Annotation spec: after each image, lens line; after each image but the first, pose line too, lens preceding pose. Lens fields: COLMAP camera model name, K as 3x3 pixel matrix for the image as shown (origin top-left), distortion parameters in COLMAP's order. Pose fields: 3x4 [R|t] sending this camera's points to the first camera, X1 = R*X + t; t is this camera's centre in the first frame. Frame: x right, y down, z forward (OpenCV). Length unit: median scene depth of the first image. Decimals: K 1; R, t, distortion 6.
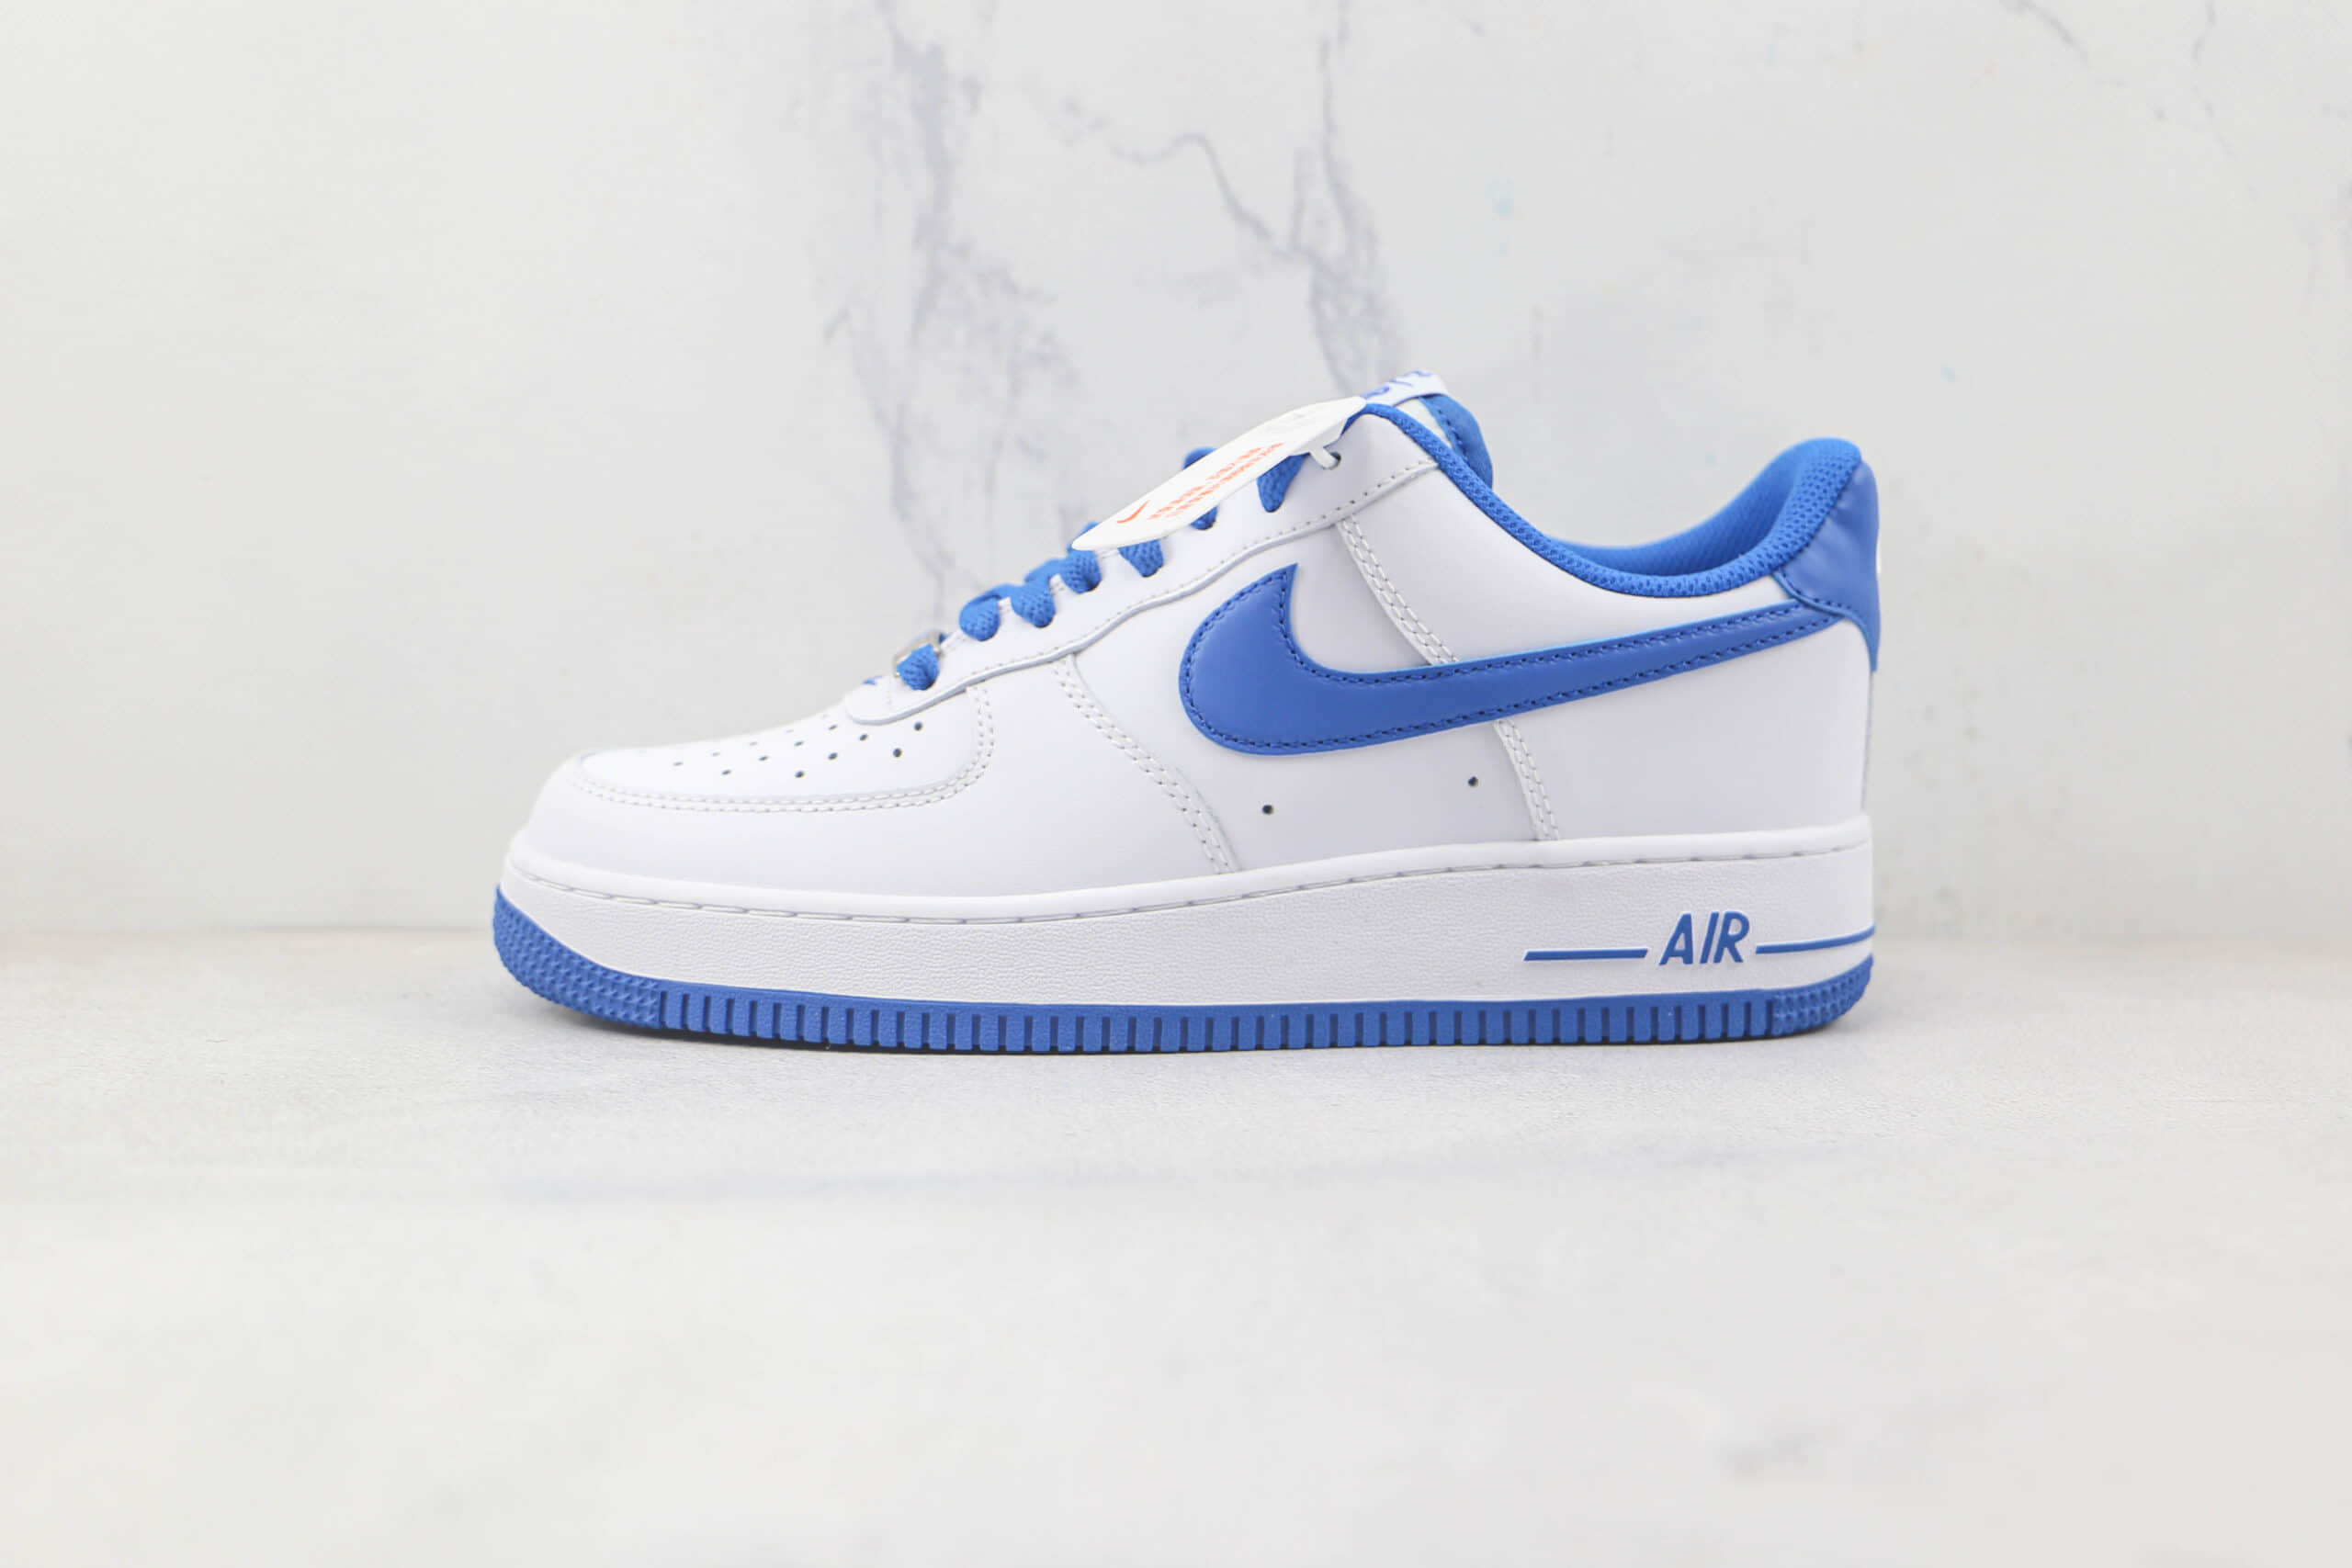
lens RADIAL K [[2543.2, 0, 1176.0], [0, 2543.2, 784.0], [0, 0, 1]] dist [-0.063778, 0.003698]
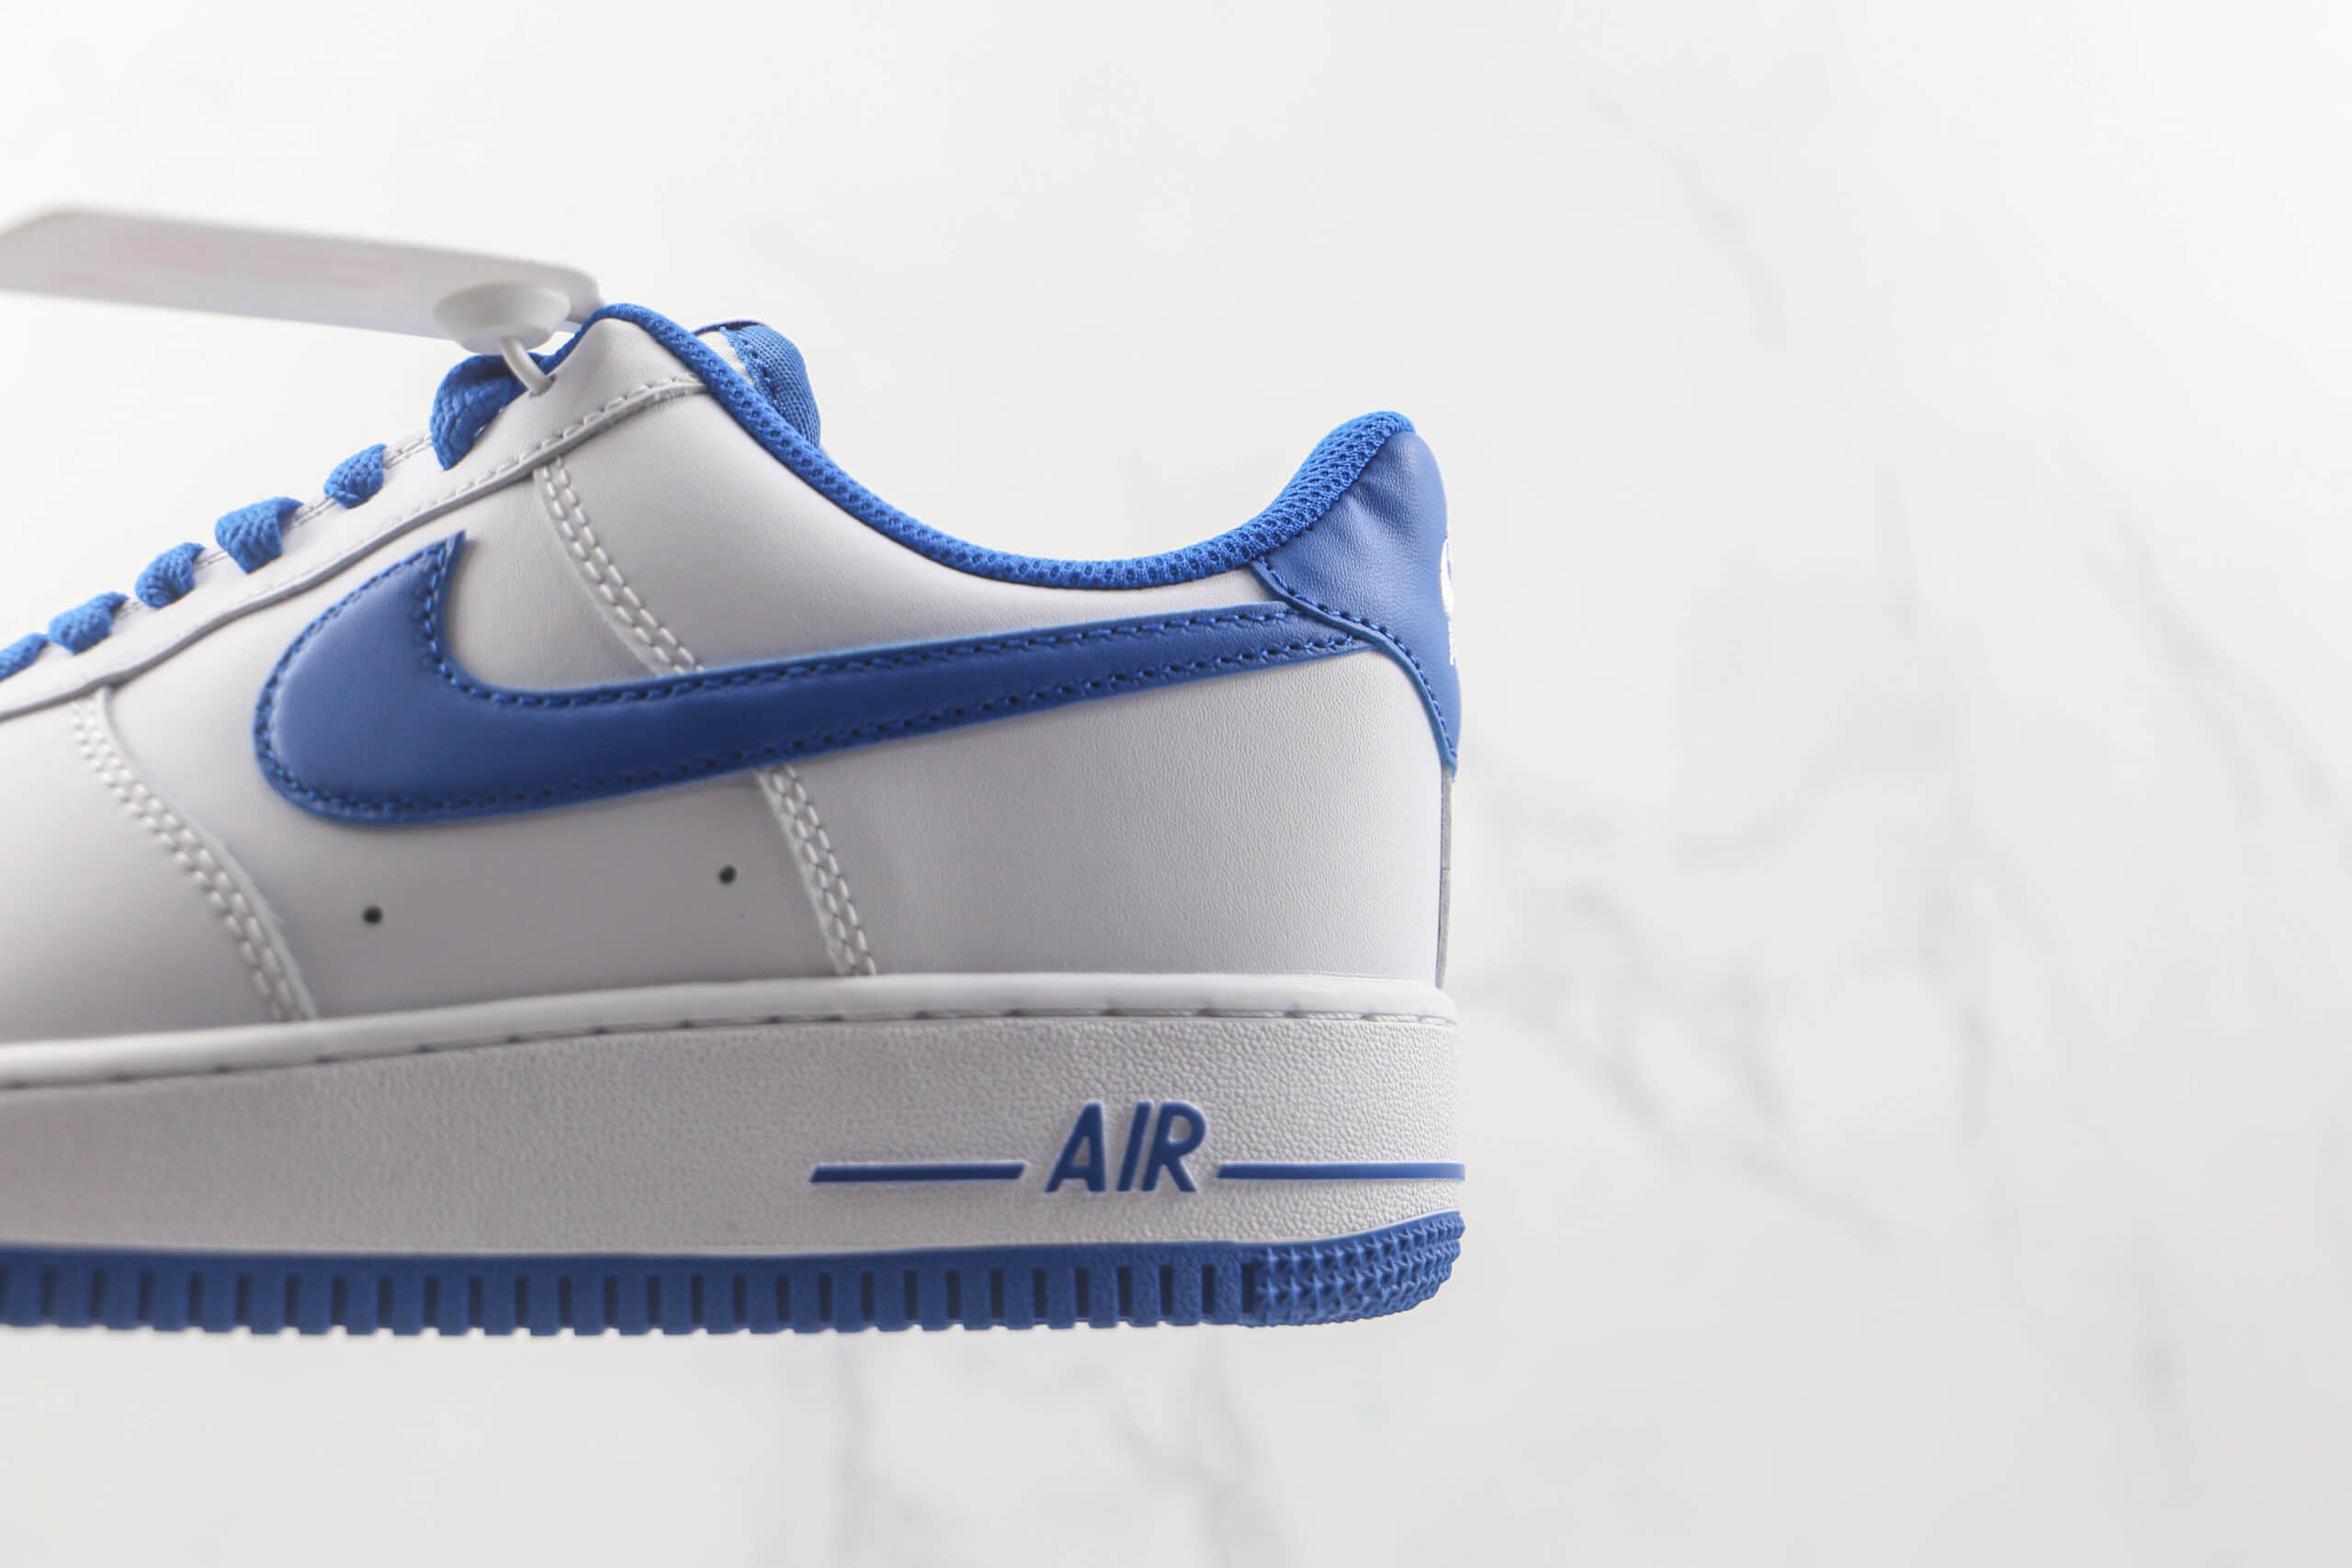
lens RADIAL K [[2543.2, 0, 1176.0], [0, 2543.2, 784.0], [0, 0, 1]] dist [-0.063778, 0.003698]
pose [[0.999621, 0.005771, 0.026934, 0.203476], [0.000237, 0.975972, -0.217896, 0.106311], [-0.027544, 0.217820, 0.975600, 0.409948]]
